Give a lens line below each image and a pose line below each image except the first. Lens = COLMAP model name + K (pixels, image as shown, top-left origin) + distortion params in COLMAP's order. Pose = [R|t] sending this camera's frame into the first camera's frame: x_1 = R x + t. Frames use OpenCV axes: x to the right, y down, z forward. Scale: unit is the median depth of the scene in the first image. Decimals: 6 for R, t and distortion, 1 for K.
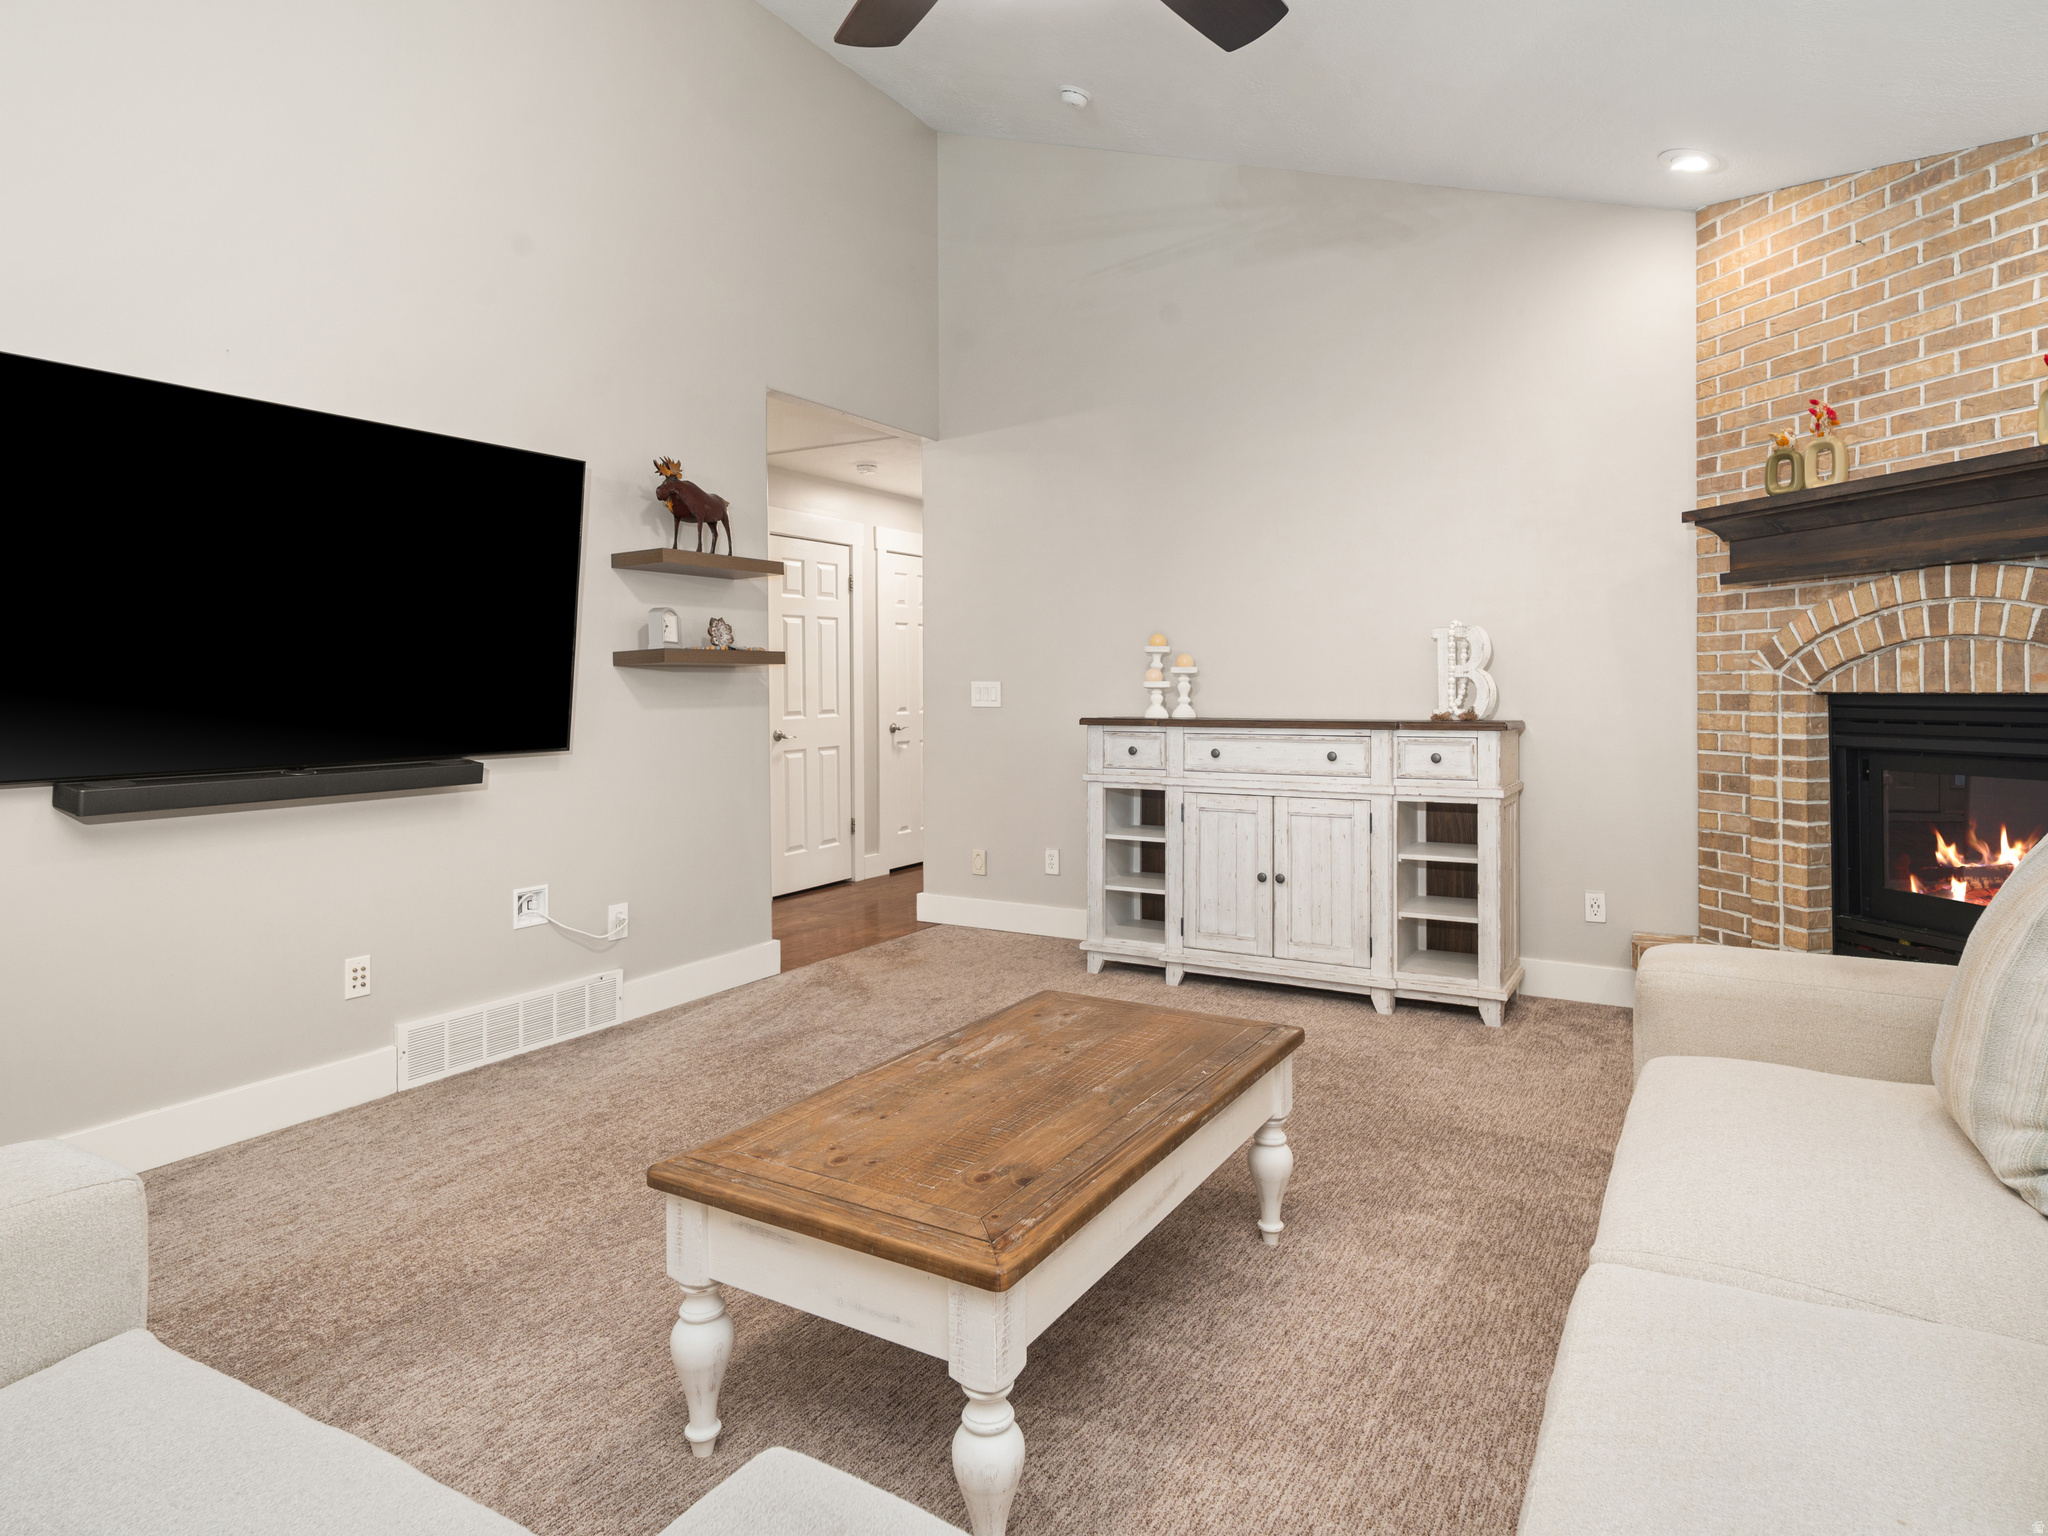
lens RADIAL K [[1123.0, 0, 1078.3], [0, 1123.0, 689.0], [0, 0, 1]] dist [0.003860, -0.003545]
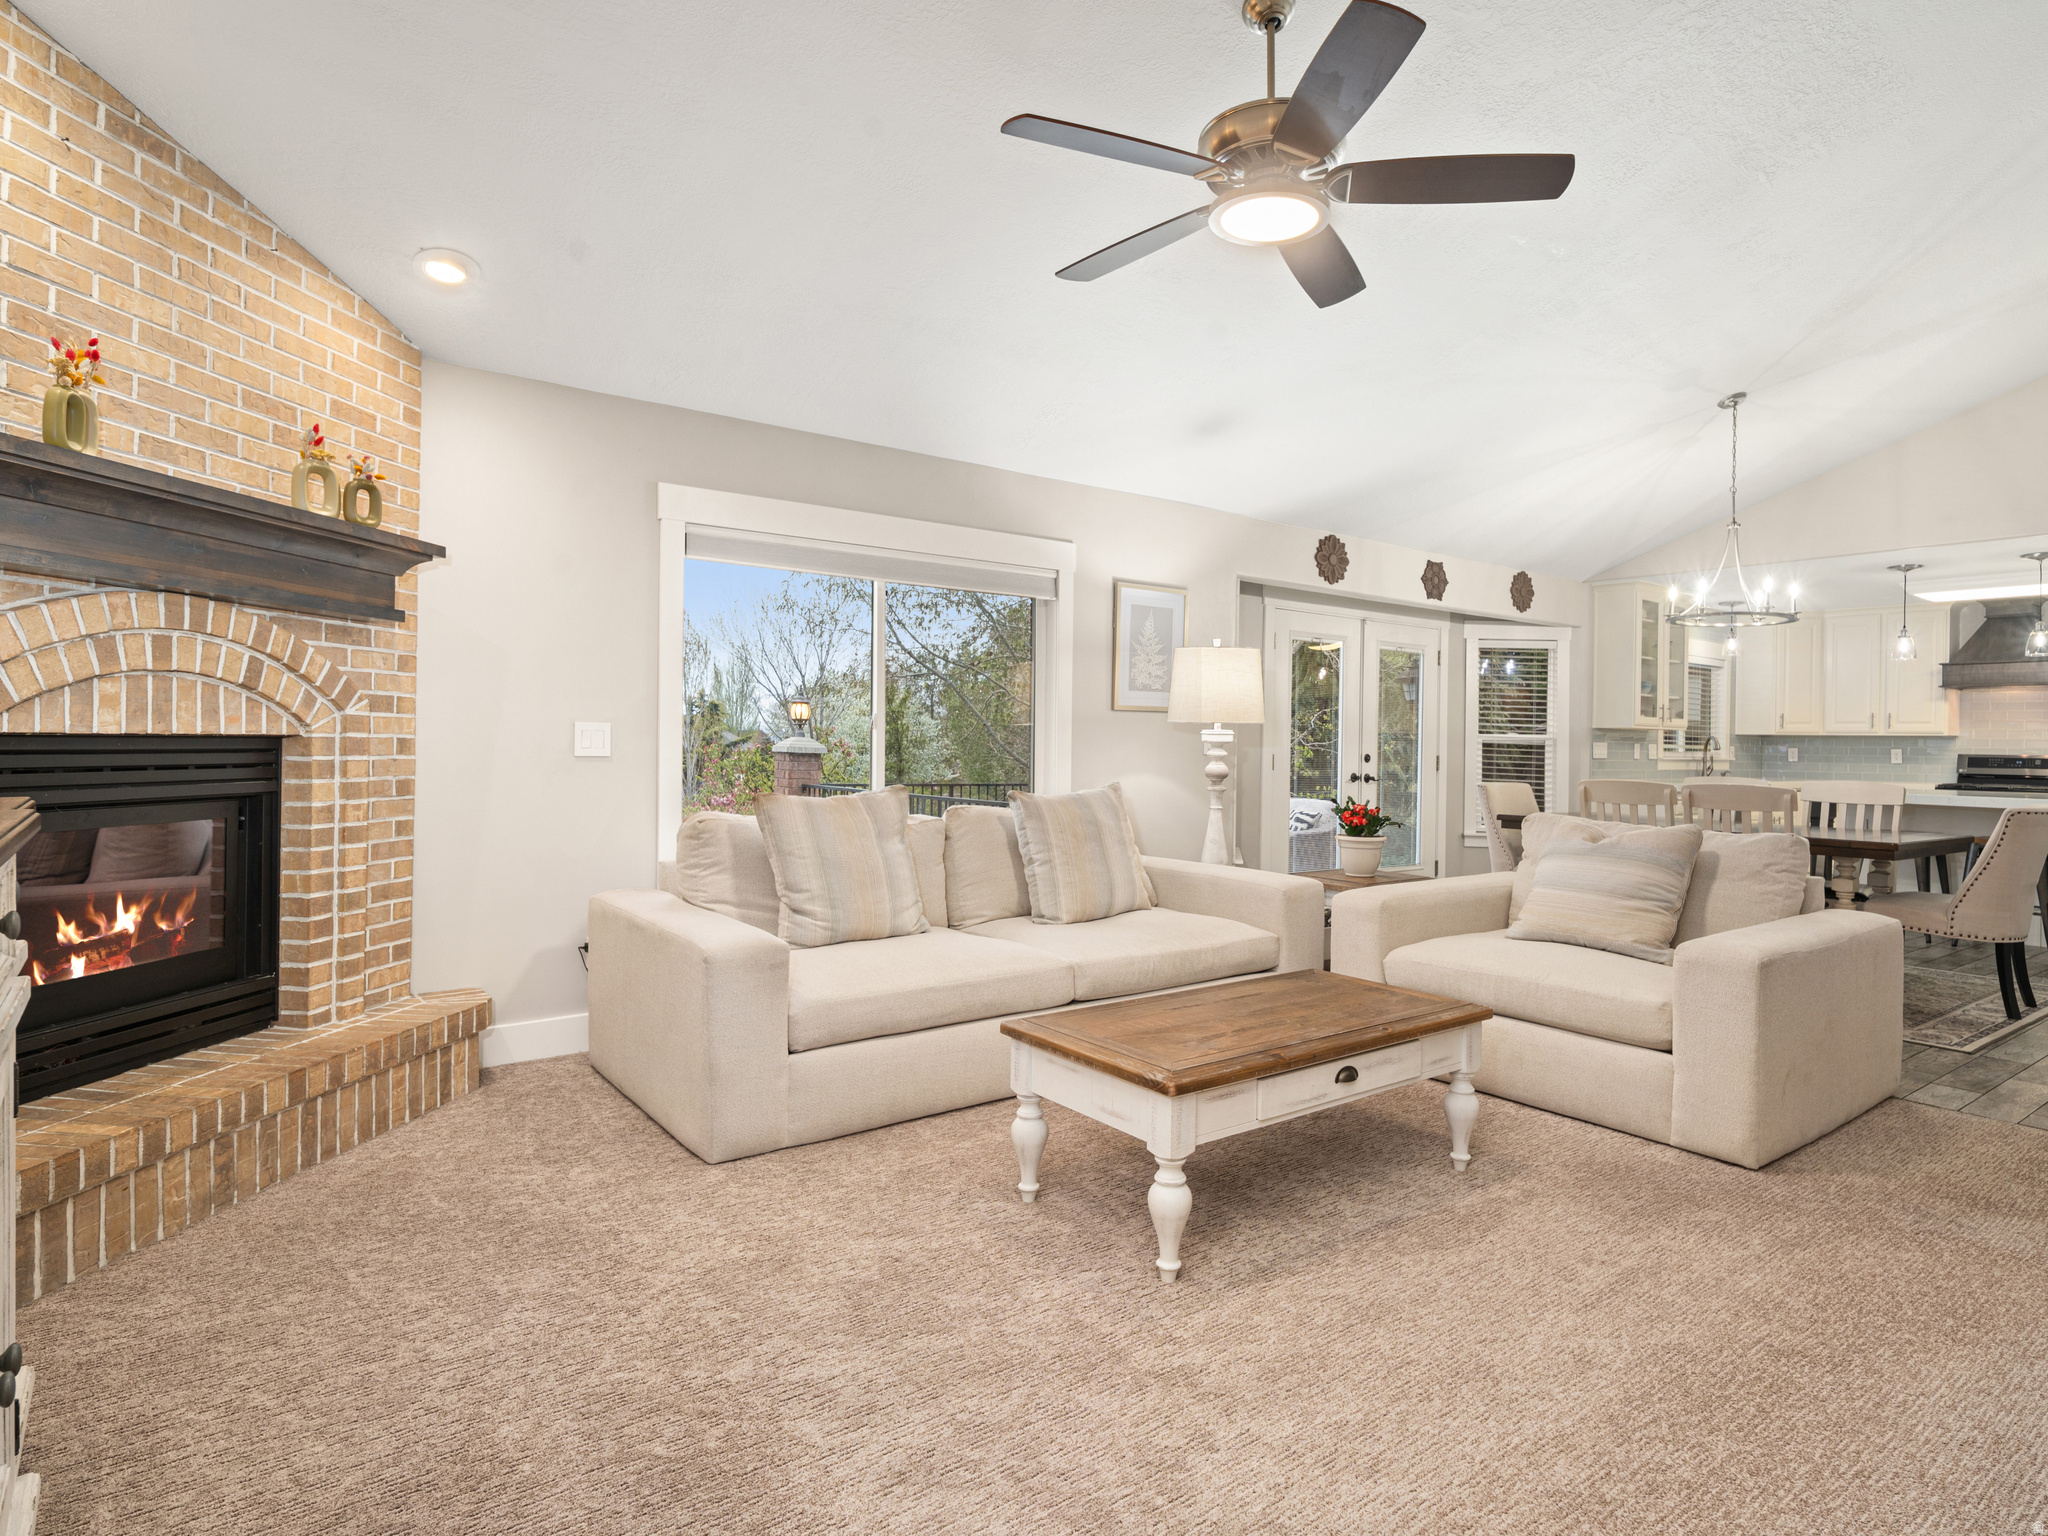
lens RADIAL K [[1123.0, 0, 1076.5], [0, 1123.0, 745.3], [0, 0, 1]] dist [0.003860, -0.003545]
pose [[-0.925318, -0.009360, 0.379077, -0.212410], [-0.008128, 0.999955, 0.004851, 0.001808], [-0.379105, 0.001407, -0.925352, 1.341067]]
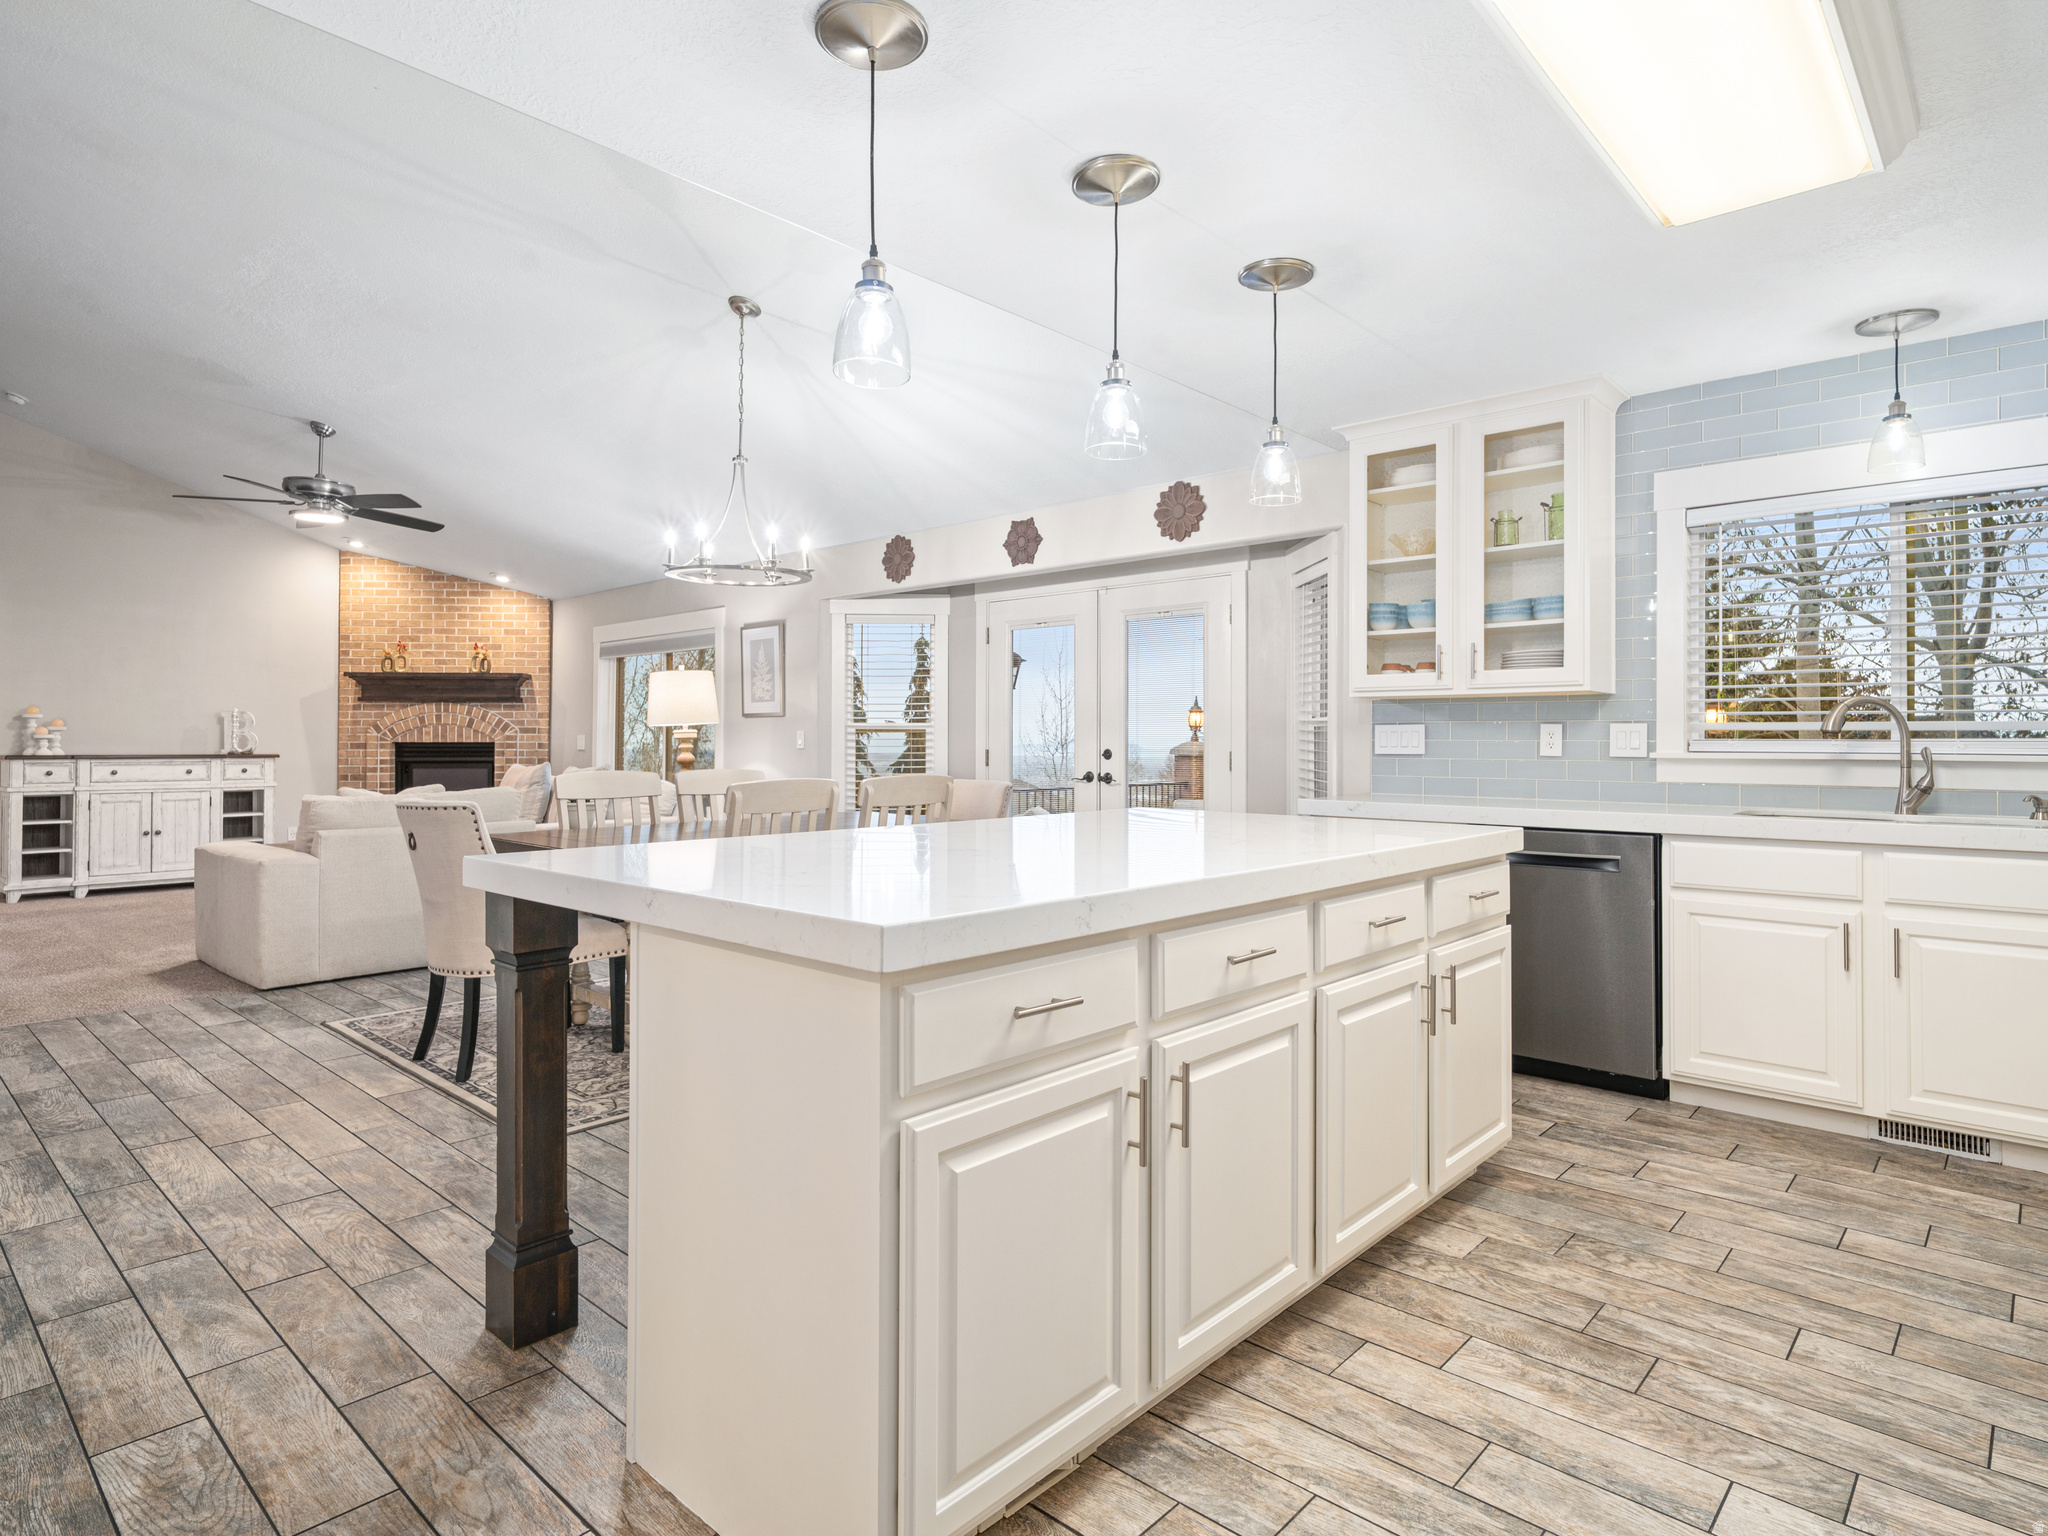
lens RADIAL K [[1123.0, 0, 1029.5], [0, 1123.0, 732.2], [0, 0, 1]] dist [0.003860, -0.003545]
pose [[0.221109, 0.017652, 0.975089, -1.683182], [0.000758, 0.999833, -0.018272, 0.029694], [-0.975249, 0.004779, 0.221059, -1.139655]]
